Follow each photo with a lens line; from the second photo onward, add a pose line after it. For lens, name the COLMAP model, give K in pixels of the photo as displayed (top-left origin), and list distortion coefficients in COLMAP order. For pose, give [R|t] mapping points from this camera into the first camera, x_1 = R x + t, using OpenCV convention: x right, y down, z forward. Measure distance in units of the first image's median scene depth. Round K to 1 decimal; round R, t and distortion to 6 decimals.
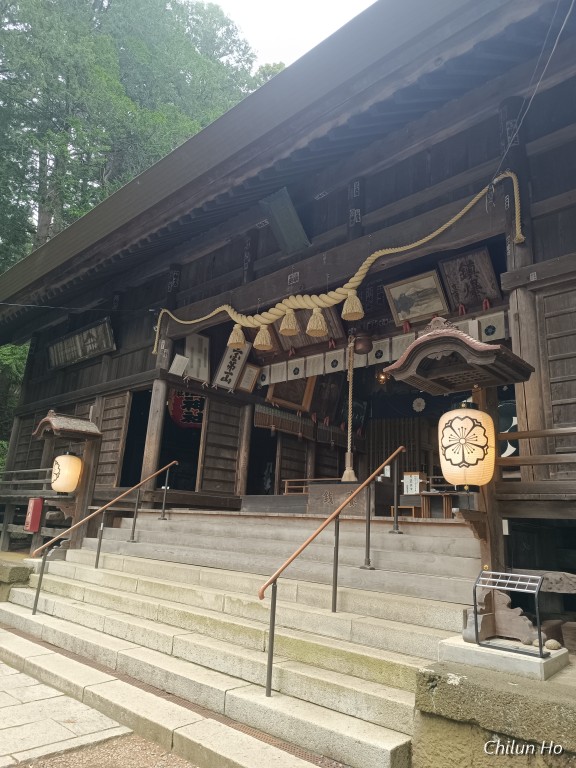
lens RADIAL K [[522.0, 0, 288.0], [0, 522.0, 384.0], [0, 0, 1]] dist [0.034487, -0.001155]
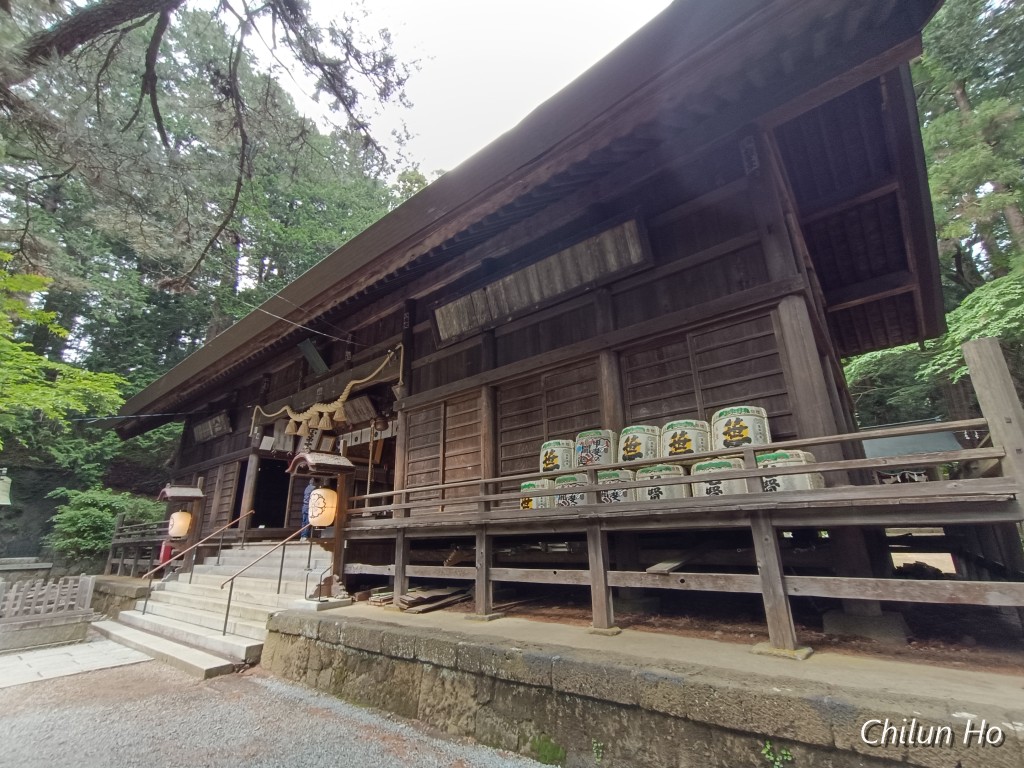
lens RADIAL K [[467.0, 0, 512.0], [0, 467.0, 384.0], [0, 0, 1]] dist [-0.028105, 0.022462]
pose [[0.995885, -0.057296, 0.070211, 0.464691], [0.061066, 0.996738, -0.052774, -0.105572], [-0.066958, 0.056844, 0.996135, -0.431594]]
